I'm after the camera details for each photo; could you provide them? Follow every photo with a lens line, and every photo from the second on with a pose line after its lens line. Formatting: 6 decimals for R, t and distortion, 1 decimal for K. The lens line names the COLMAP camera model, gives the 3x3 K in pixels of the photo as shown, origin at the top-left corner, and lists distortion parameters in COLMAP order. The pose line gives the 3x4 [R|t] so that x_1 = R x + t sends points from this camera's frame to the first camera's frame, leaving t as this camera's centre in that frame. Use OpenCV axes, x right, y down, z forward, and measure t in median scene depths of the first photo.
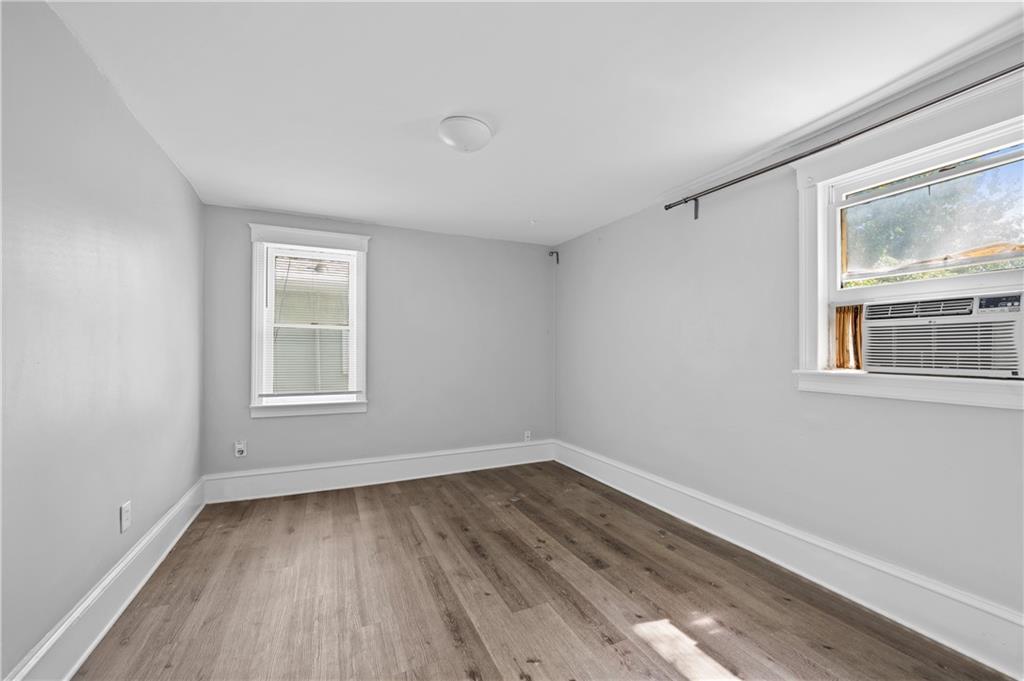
lens RADIAL K [[425.7, 0, 519.3], [0, 425.7, 344.6], [0, 0, 1]] dist [-0.000893, -0.000224]
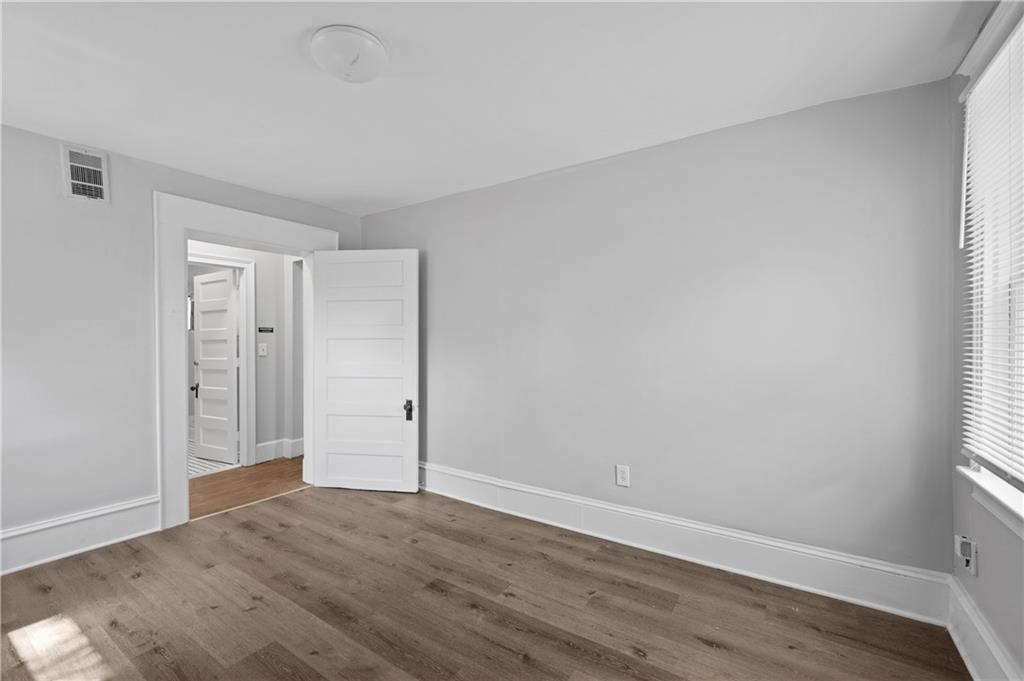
lens RADIAL K [[425.7, 0, 519.3], [0, 425.7, 344.6], [0, 0, 1]] dist [-0.000893, -0.000224]
pose [[-0.841788, 0.007527, -0.539756, 0.028415], [0.013436, 0.999885, -0.007012, 0.013723], [0.539642, -0.013155, -0.841792, 1.895155]]
